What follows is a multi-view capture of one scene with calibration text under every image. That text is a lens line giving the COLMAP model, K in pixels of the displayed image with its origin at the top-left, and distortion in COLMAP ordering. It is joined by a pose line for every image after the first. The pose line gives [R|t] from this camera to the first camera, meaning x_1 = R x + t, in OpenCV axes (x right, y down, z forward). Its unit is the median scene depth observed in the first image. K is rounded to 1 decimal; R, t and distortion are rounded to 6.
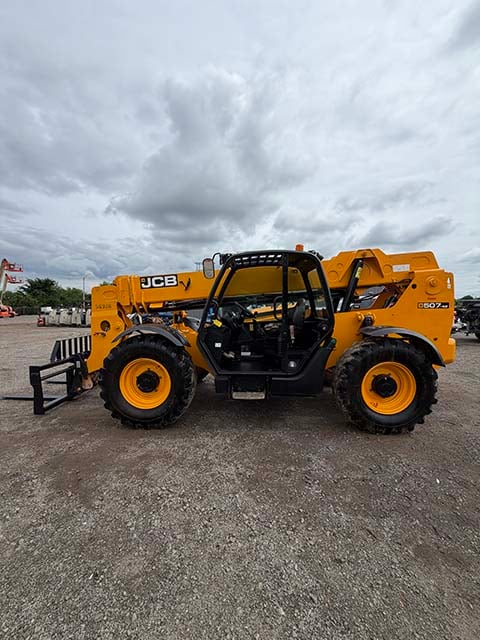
lens RADIAL K [[264.4, 0, 237.9], [0, 264.4, 323.2], [0, 0, 1]] dist [0.000553, 0.000046]
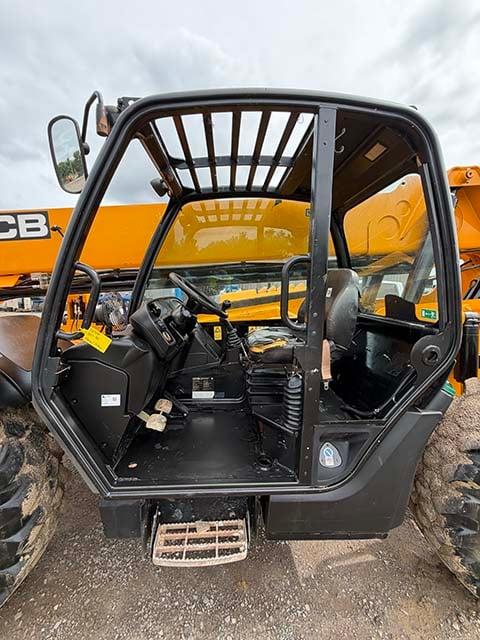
lens RADIAL K [[257.4, 0, 242.2], [0, 257.4, 316.4], [0, 0, 1]] dist [-0.003380, -0.000605]
pose [[0.994705, -0.001105, 0.102770, 0.046164], [-0.003405, 0.999039, 0.043700, -0.030216], [-0.102719, -0.043819, 0.993745, 0.536054]]
